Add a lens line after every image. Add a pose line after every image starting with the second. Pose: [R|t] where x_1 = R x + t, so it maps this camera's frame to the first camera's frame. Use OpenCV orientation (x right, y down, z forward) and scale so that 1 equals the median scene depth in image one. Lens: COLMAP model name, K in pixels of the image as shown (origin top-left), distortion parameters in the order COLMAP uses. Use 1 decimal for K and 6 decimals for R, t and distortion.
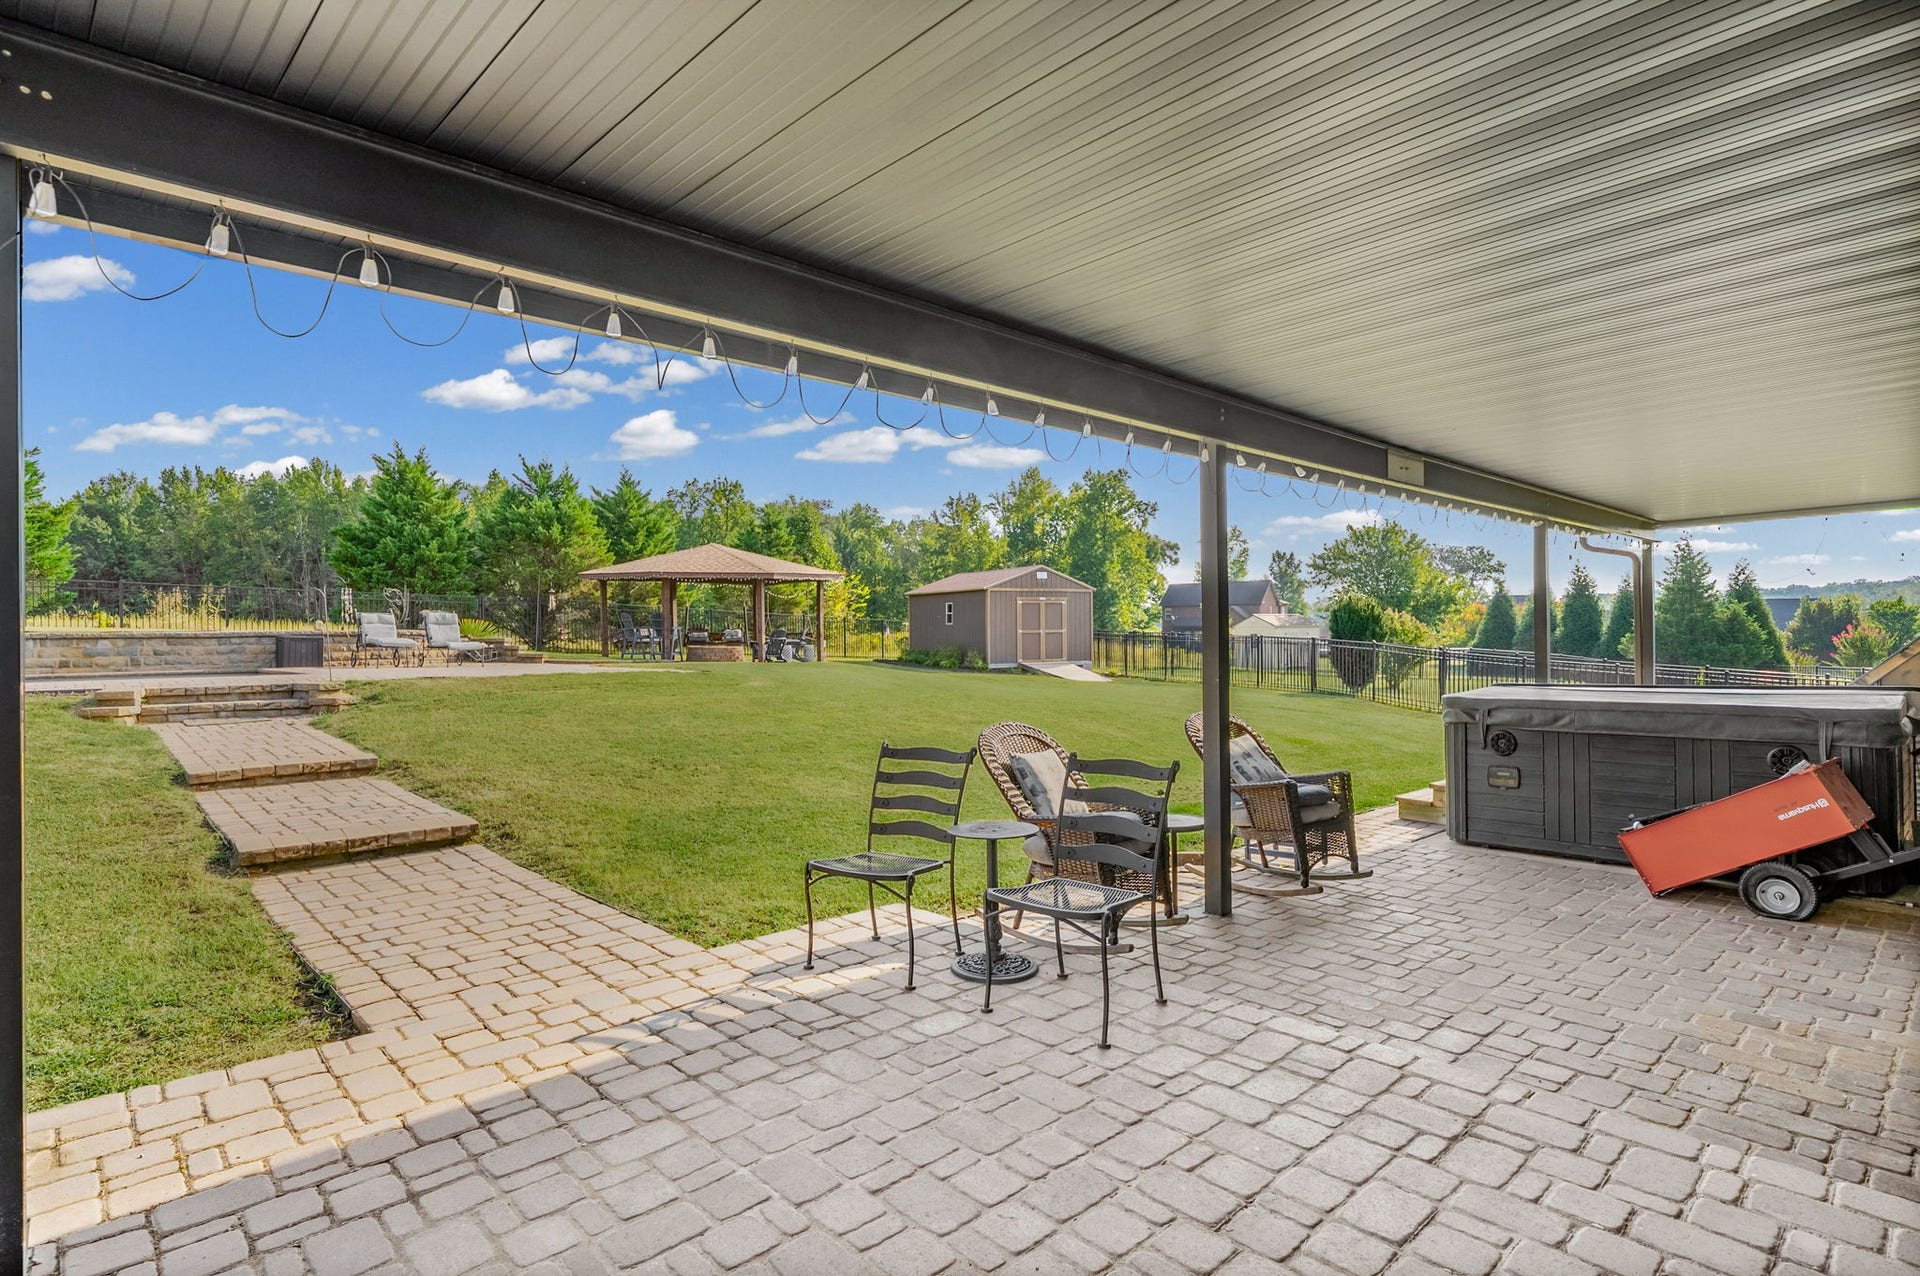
lens RADIAL K [[969.6, 0, 961.4], [0, 969.6, 629.7], [0, 0, 1]] dist [0.004805, 0.000420]
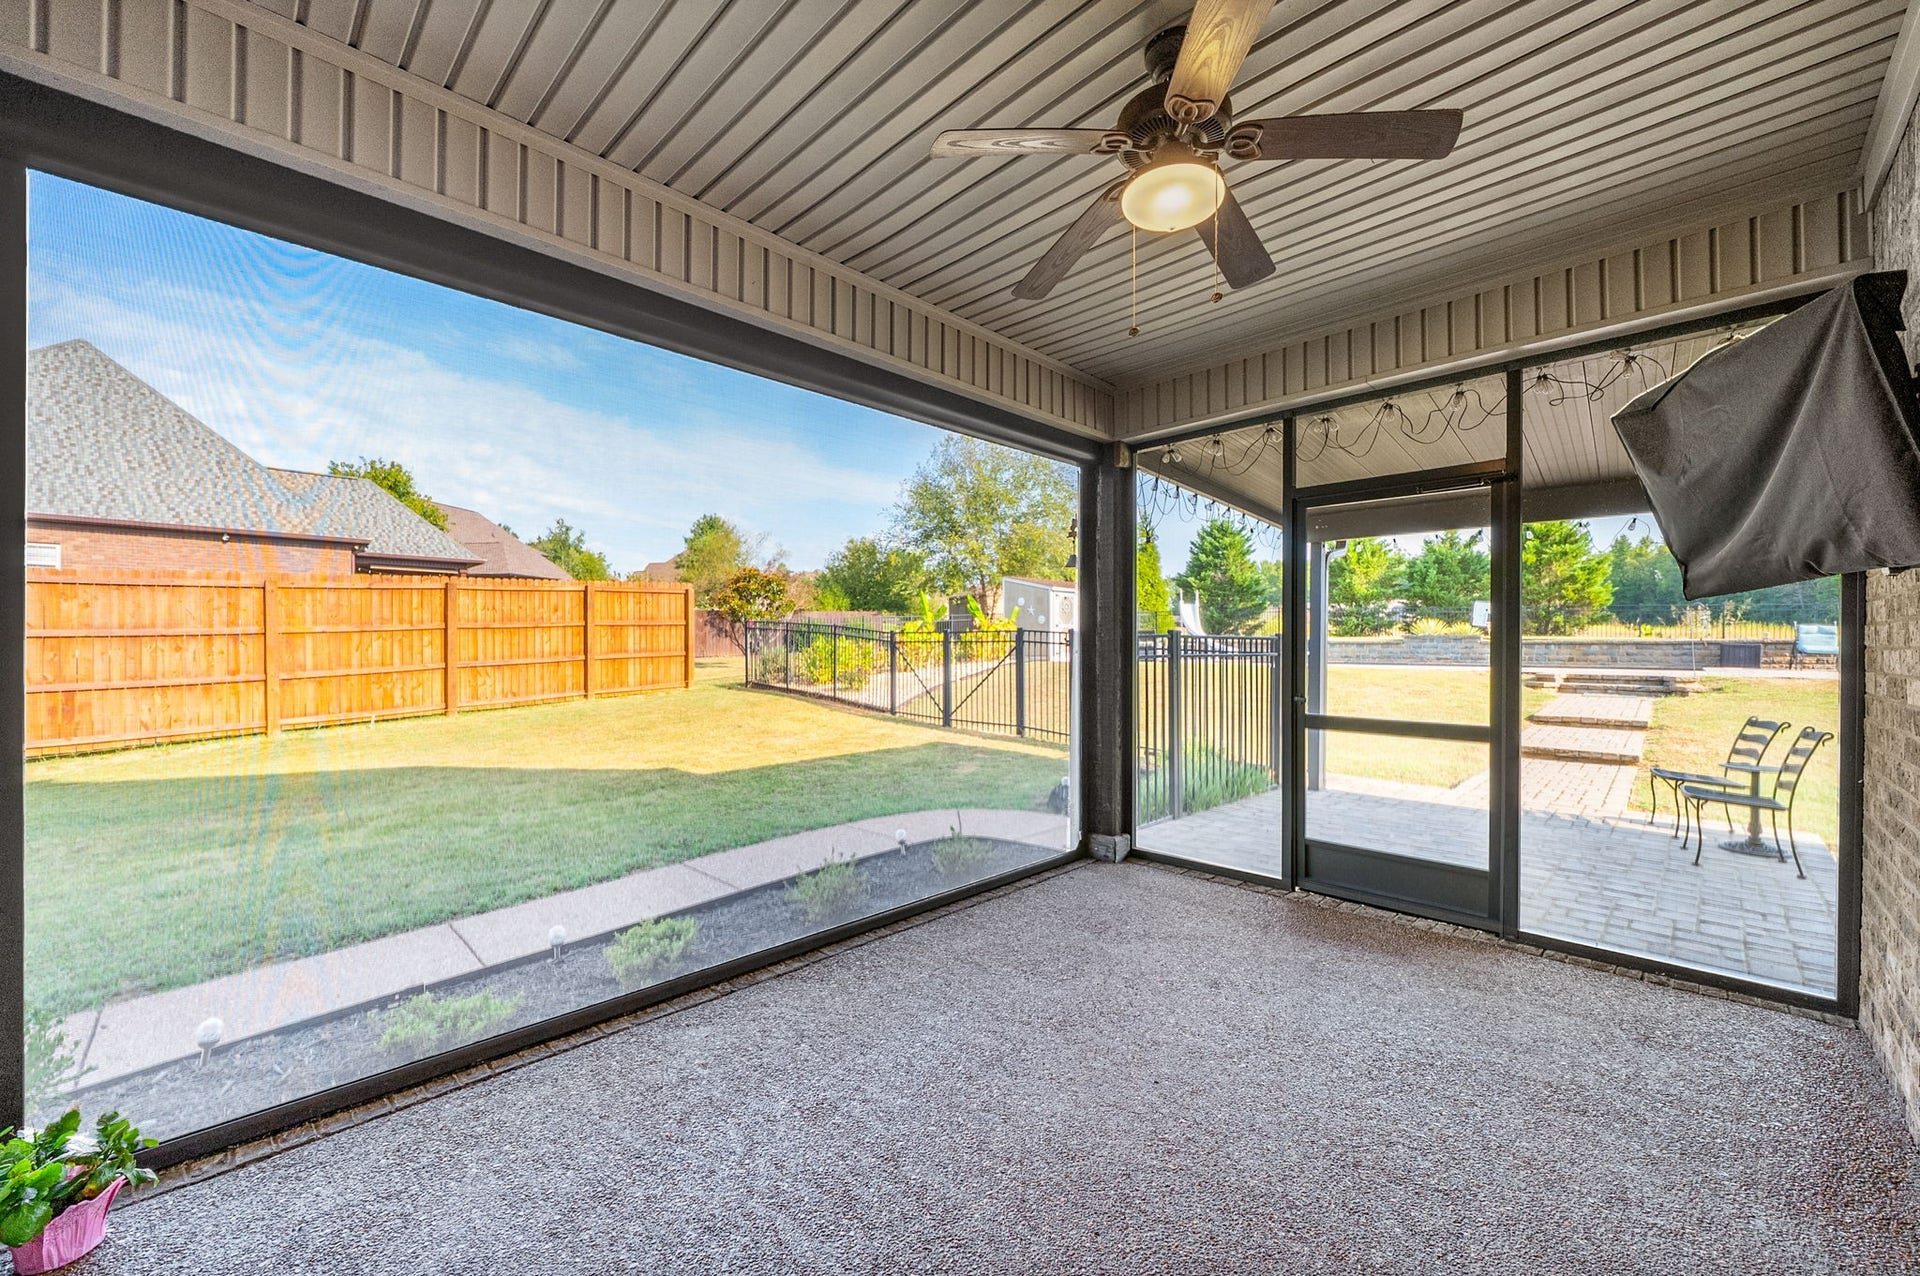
lens RADIAL K [[747.8, 0, 960.2], [0, 747.8, 637.0], [0, 0, 1]] dist [-0.000516, -0.000031]
pose [[0.046309, 0.001736, -0.998926, 0.436965], [0.001774, 0.999997, 0.001820, -0.009976], [0.998926, -0.001857, 0.046306, -0.159162]]
